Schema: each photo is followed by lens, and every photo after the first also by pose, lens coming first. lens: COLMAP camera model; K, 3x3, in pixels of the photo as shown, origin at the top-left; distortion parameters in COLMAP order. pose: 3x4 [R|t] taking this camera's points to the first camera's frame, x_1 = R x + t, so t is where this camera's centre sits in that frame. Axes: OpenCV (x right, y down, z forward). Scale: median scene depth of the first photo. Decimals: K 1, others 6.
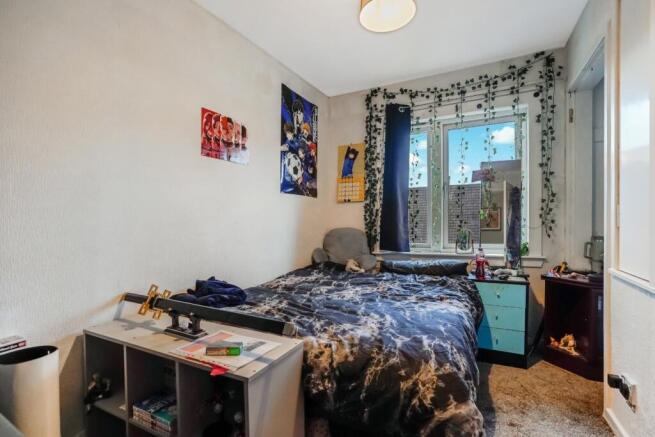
lens RADIAL K [[307.9, 0, 327.3], [0, 307.9, 223.1], [0, 0, 1]] dist [-0.038047, 0.007330]
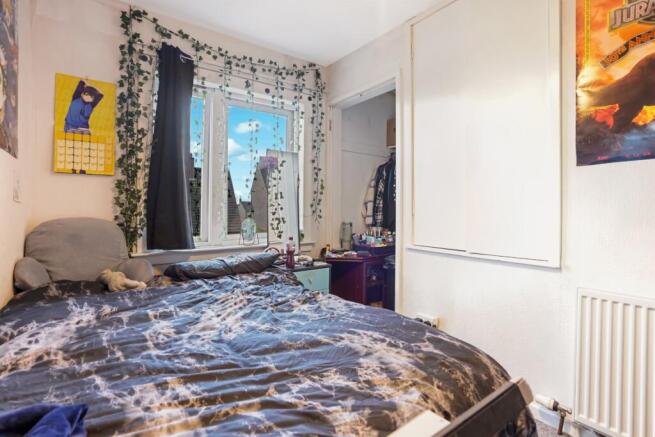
lens RADIAL K [[307.9, 0, 327.1], [0, 307.9, 212.8], [0, 0, 1]] dist [-0.038047, 0.007330]
pose [[0.445728, 0.003586, 0.895161, -0.293654], [-0.003628, 0.999991, -0.002200, 0.005805], [-0.895161, -0.002268, 0.445737, 0.401444]]
